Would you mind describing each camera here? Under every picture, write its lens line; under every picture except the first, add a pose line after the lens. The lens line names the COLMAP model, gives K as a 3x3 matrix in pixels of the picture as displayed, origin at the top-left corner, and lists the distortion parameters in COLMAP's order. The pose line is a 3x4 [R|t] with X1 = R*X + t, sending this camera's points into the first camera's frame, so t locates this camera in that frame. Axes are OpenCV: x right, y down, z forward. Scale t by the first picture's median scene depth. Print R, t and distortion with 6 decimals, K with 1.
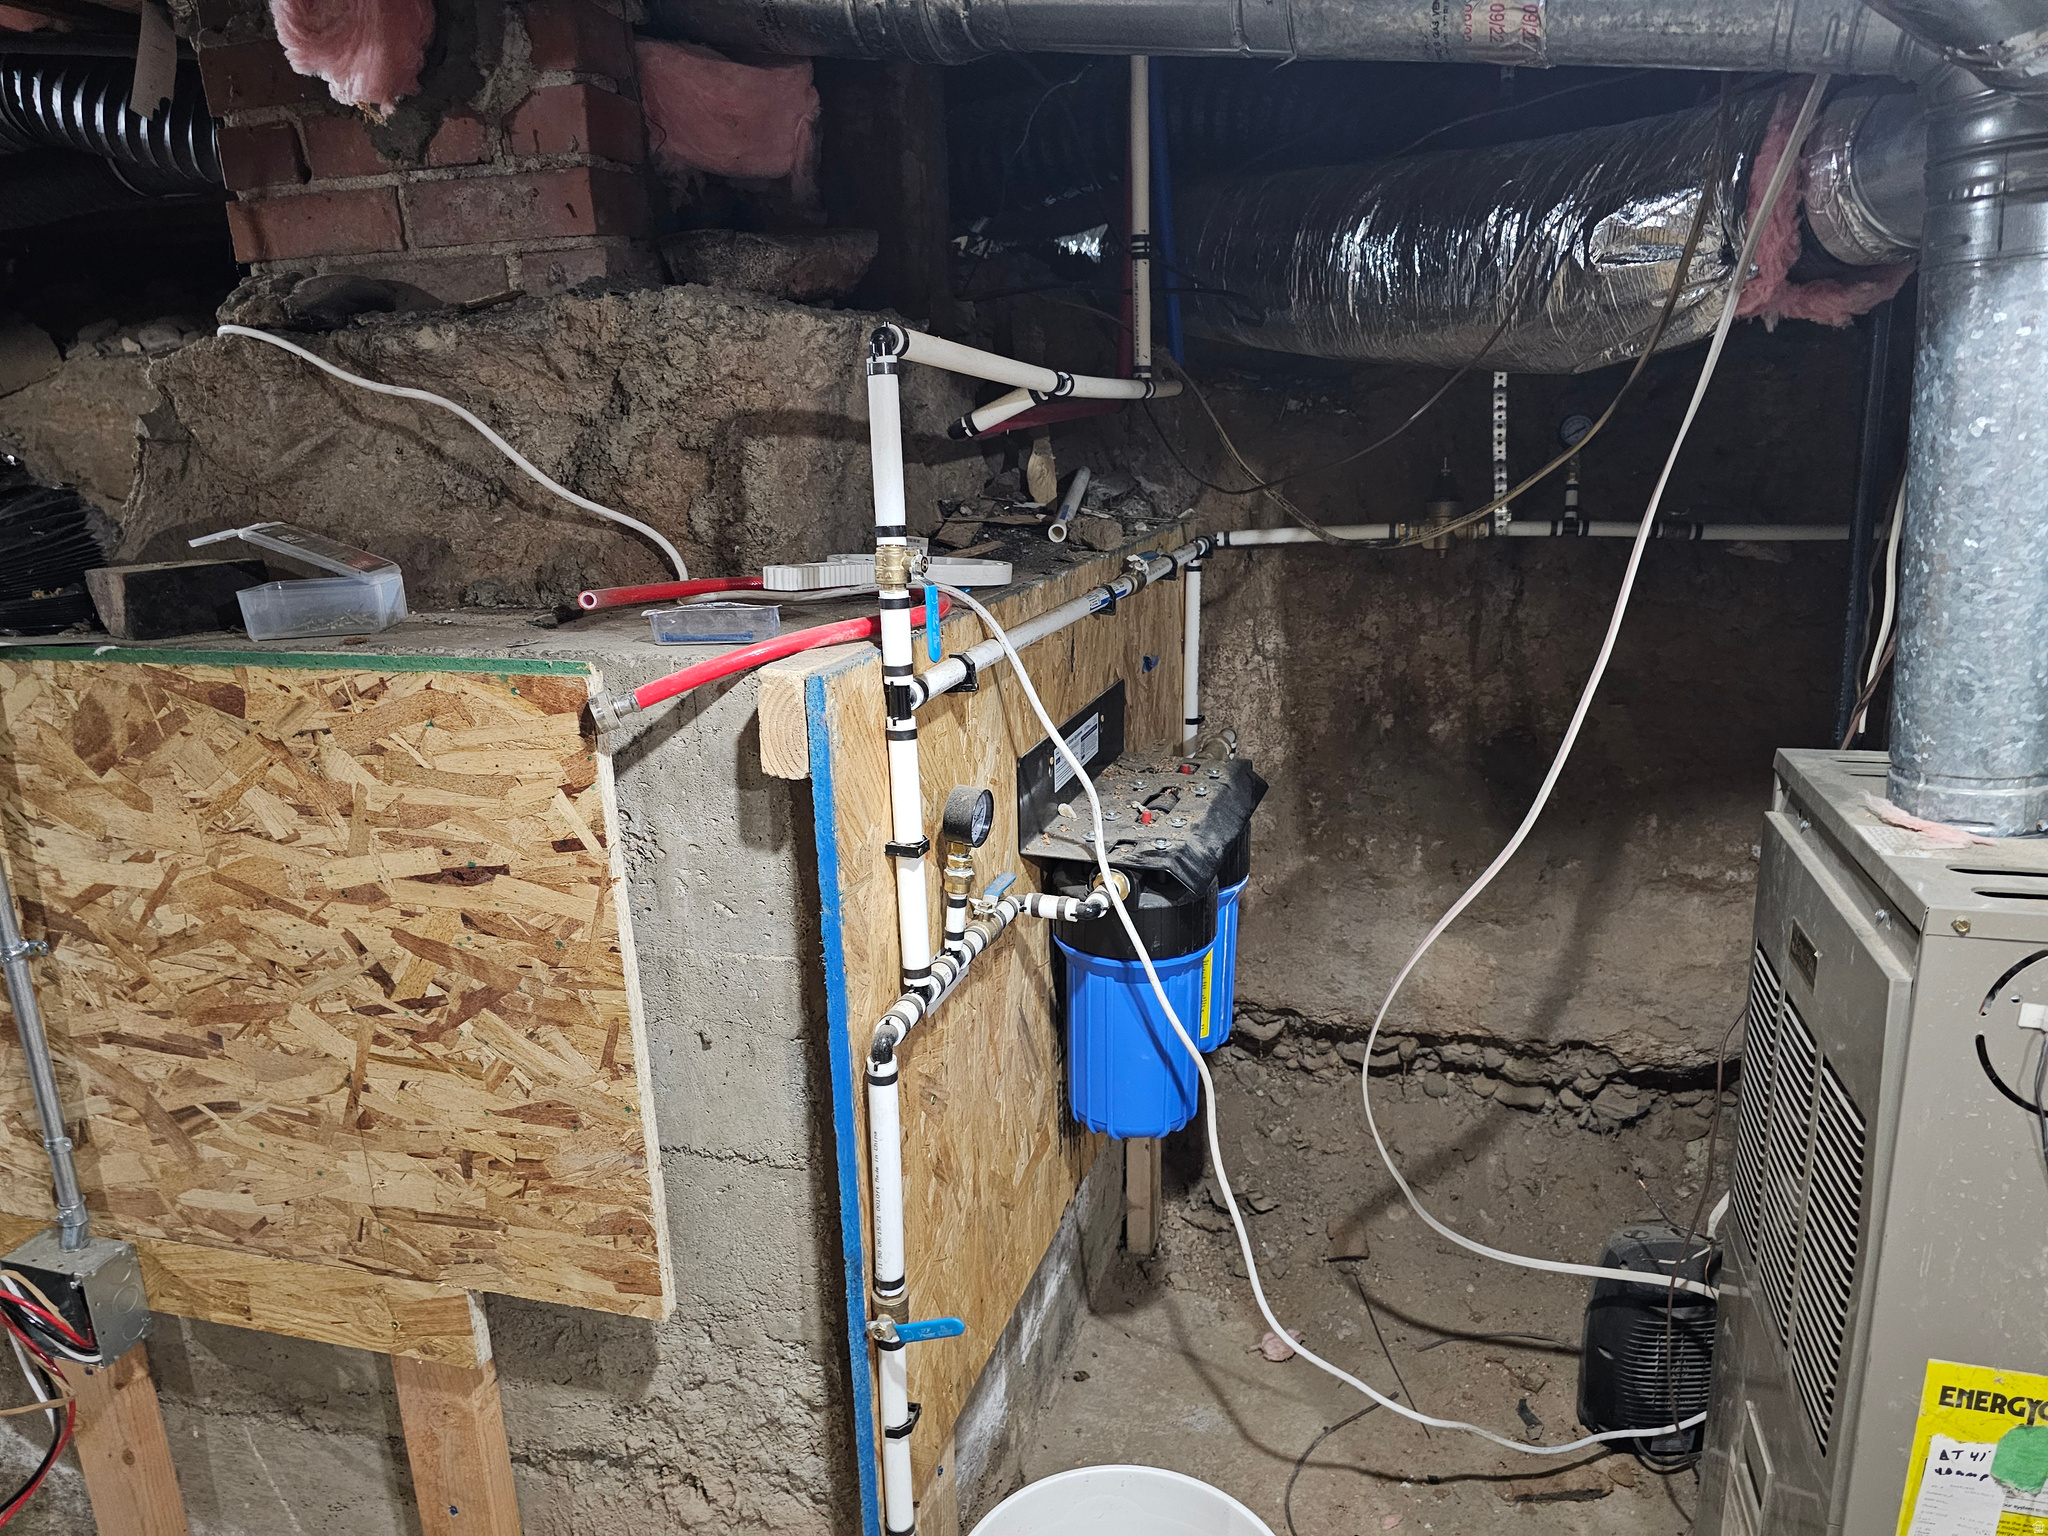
lens RADIAL K [[1382.5, 0, 1024.0], [0, 1382.5, 768.0], [0, 0, 1]] dist [0.056830, -0.047058]
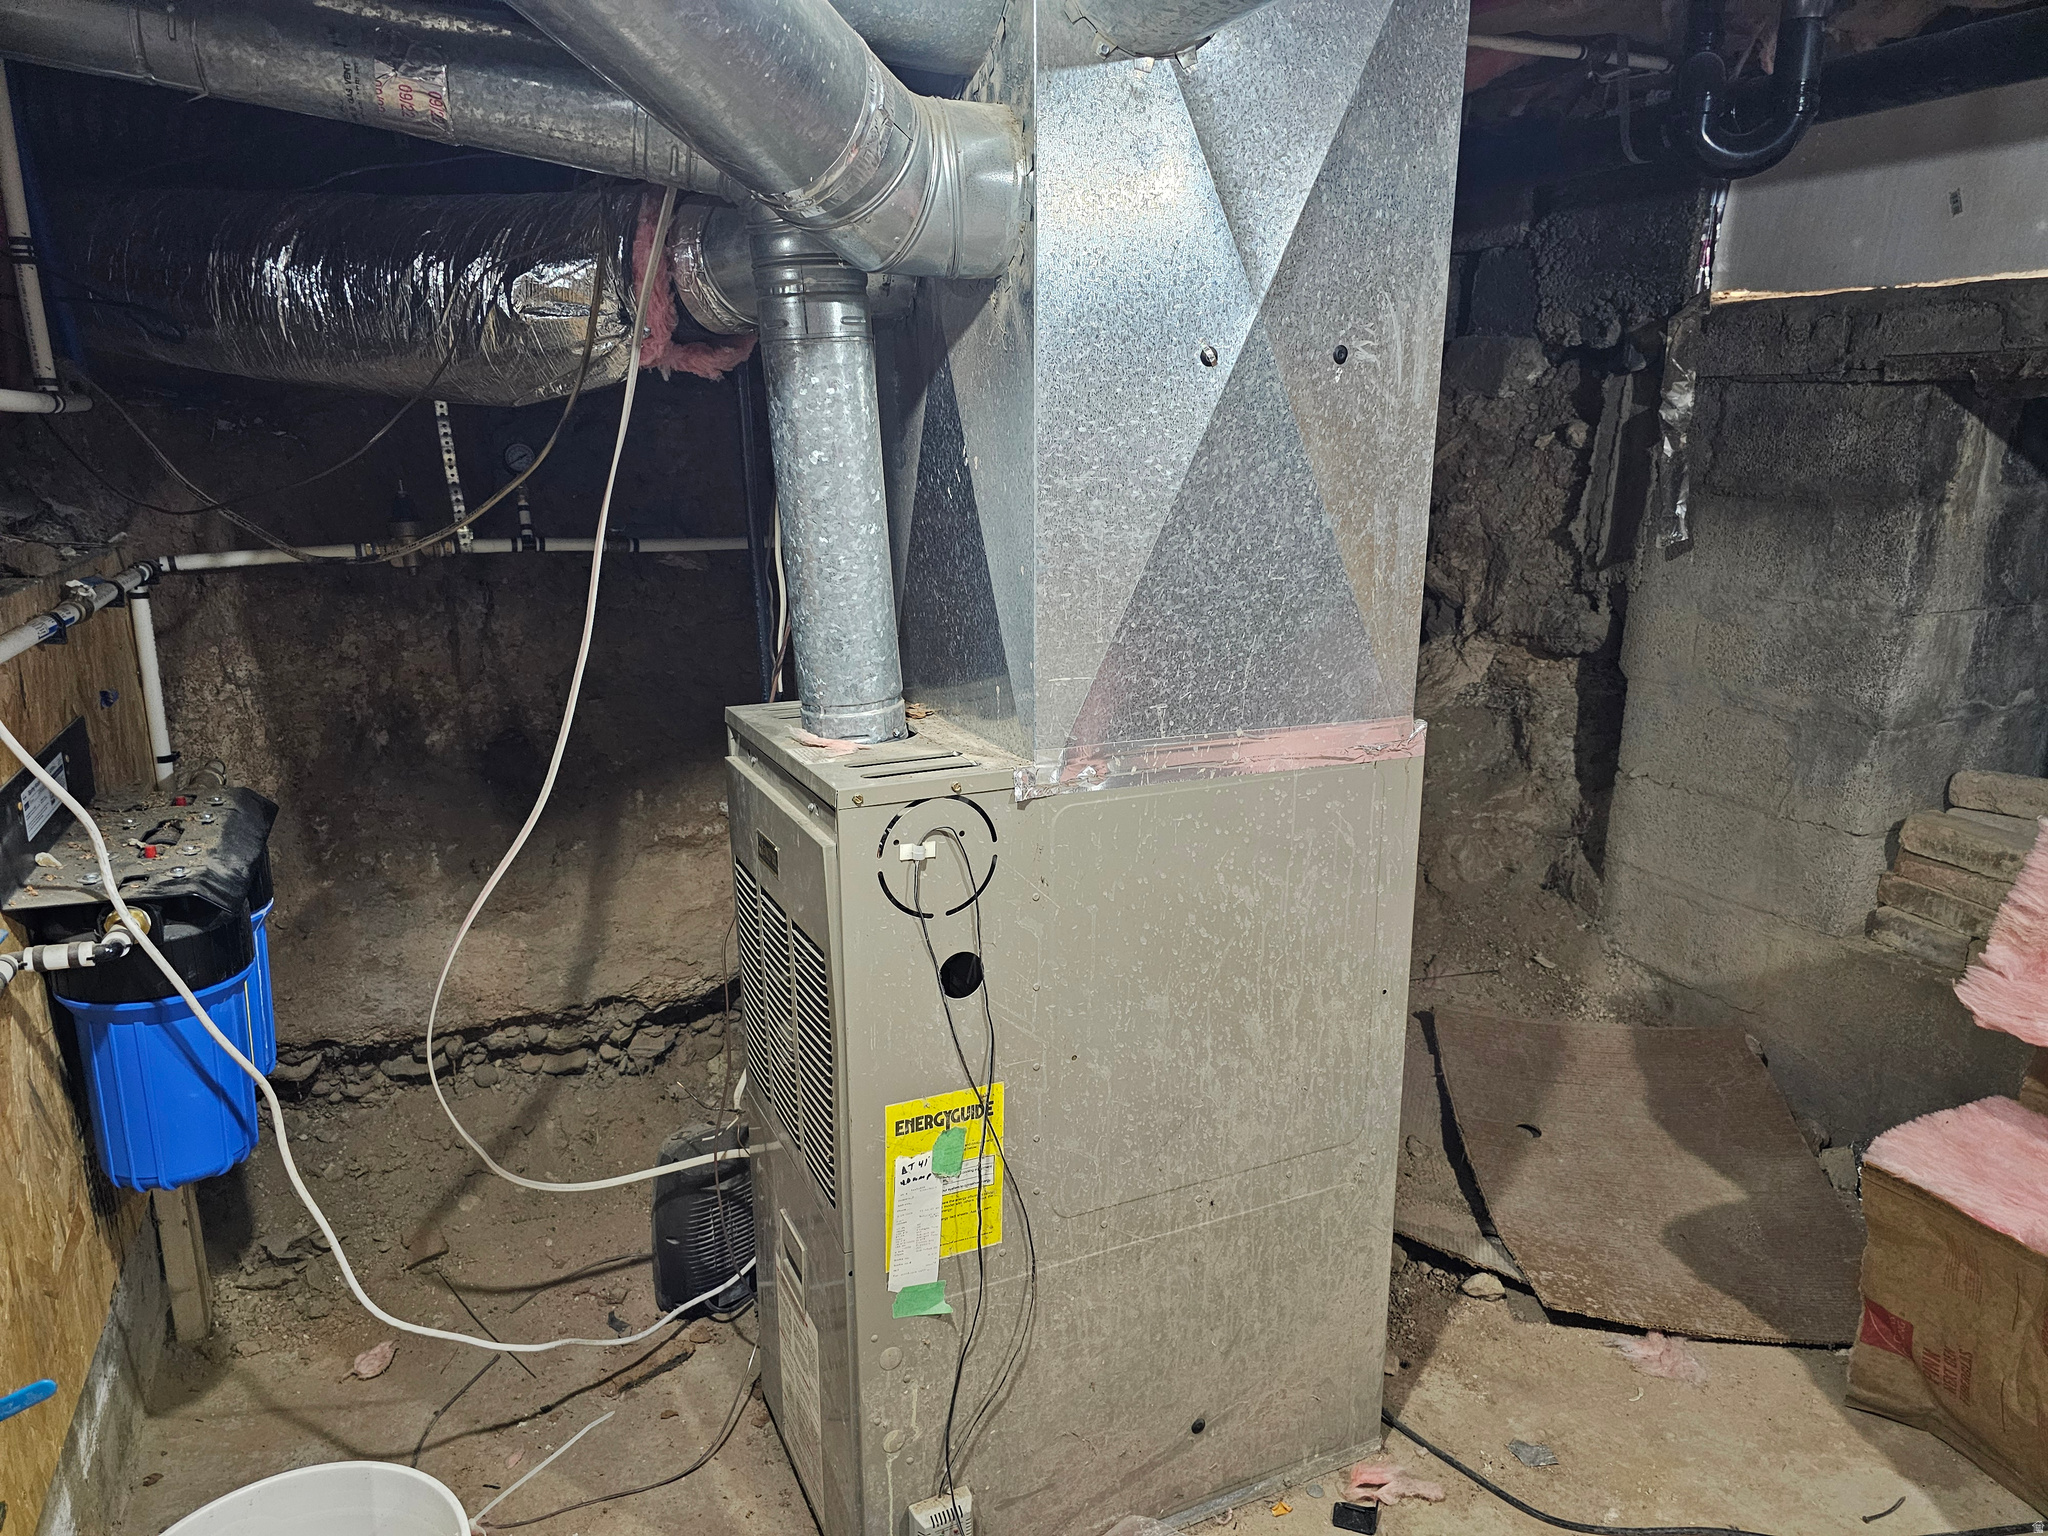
lens RADIAL K [[1382.5, 0, 1024.0], [0, 1382.5, 768.0], [0, 0, 1]] dist [0.056830, -0.047058]
pose [[0.750885, -0.135656, 0.646351, -0.066479], [0.148562, 0.988289, 0.034833, 0.029971], [-0.643507, 0.069868, 0.762245, -0.109426]]
